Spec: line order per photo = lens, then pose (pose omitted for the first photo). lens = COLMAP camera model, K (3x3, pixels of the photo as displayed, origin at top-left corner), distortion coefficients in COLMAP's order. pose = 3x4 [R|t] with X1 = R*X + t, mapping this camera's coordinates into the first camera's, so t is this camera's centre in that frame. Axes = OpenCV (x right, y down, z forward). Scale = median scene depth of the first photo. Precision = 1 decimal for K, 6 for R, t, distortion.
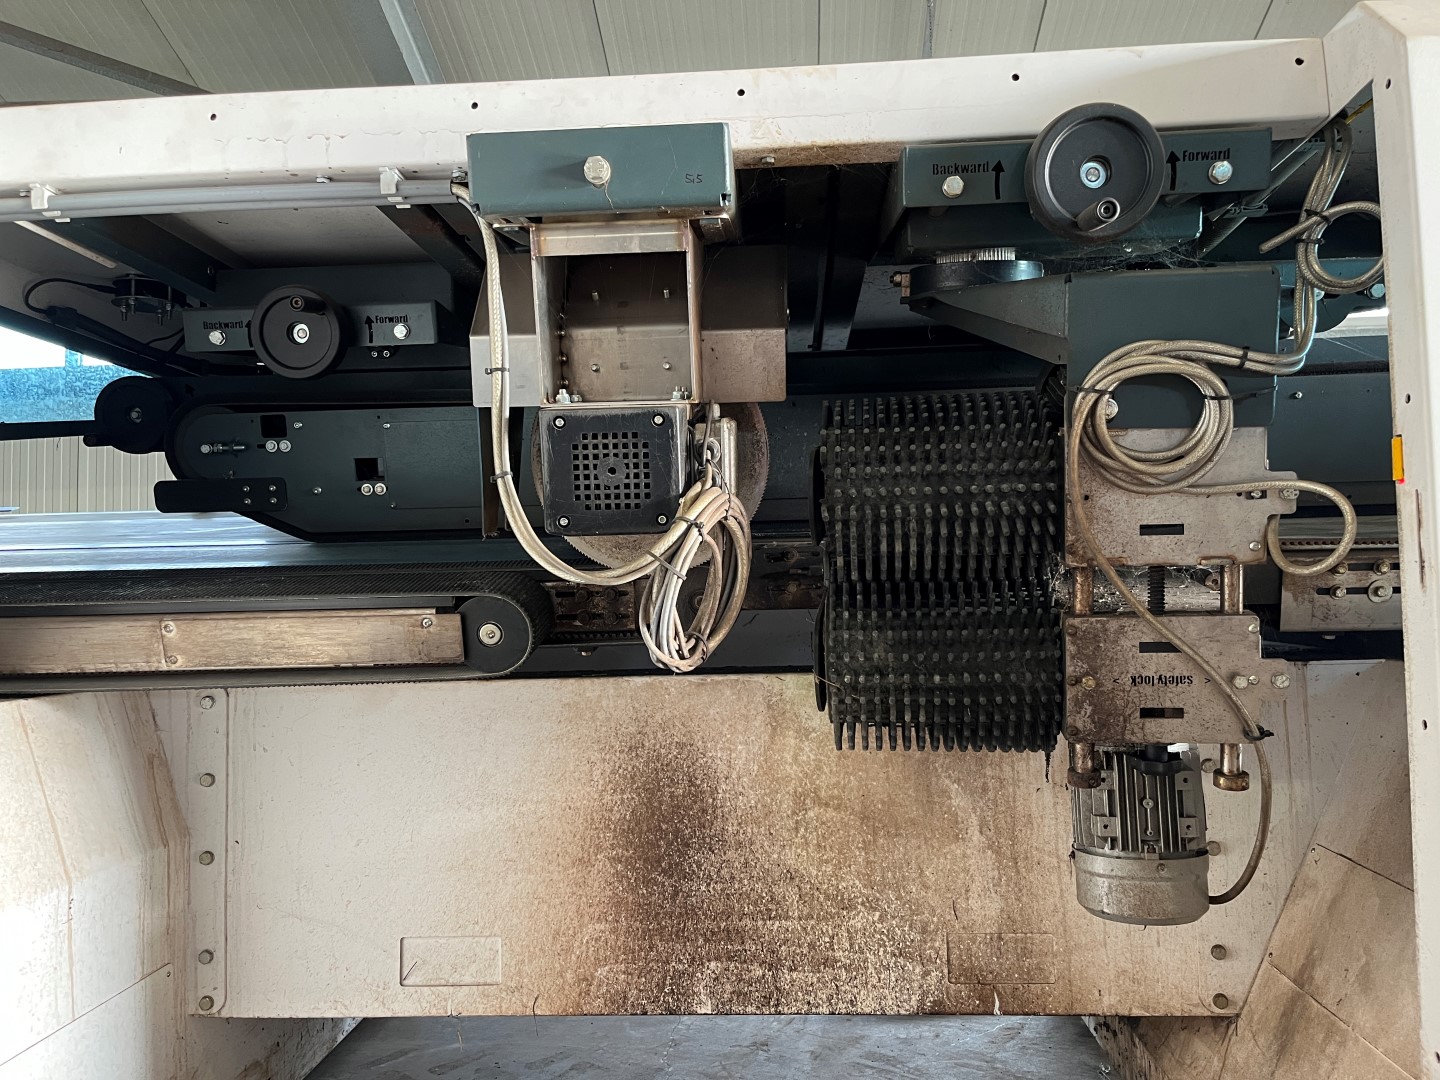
lens RADIAL K [[1095.2, 0, 727.7], [0, 1095.2, 528.7], [0, 0, 1]] dist [0.060057, -0.076585]
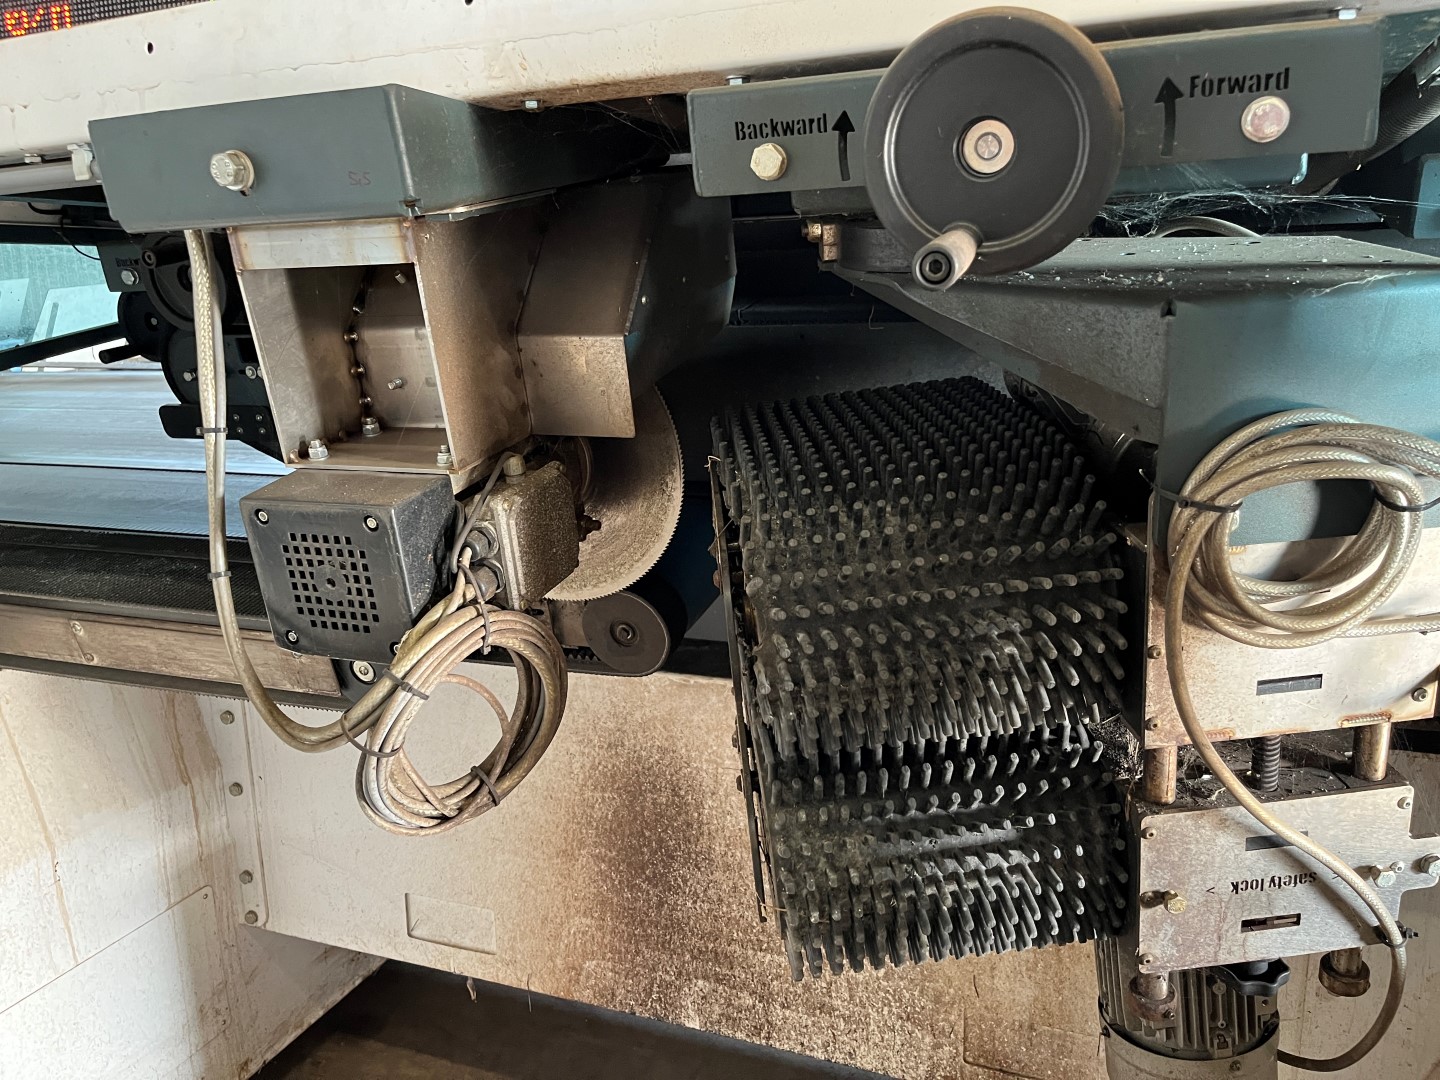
lens RADIAL K [[1095.2, 0, 727.7], [0, 1095.2, 528.7], [0, 0, 1]] dist [0.060057, -0.076585]
pose [[0.947636, 0.062635, -0.313149, 0.265652], [0.023092, 0.964571, 0.262810, -0.194159], [0.318516, -0.256279, 0.912616, 0.289346]]
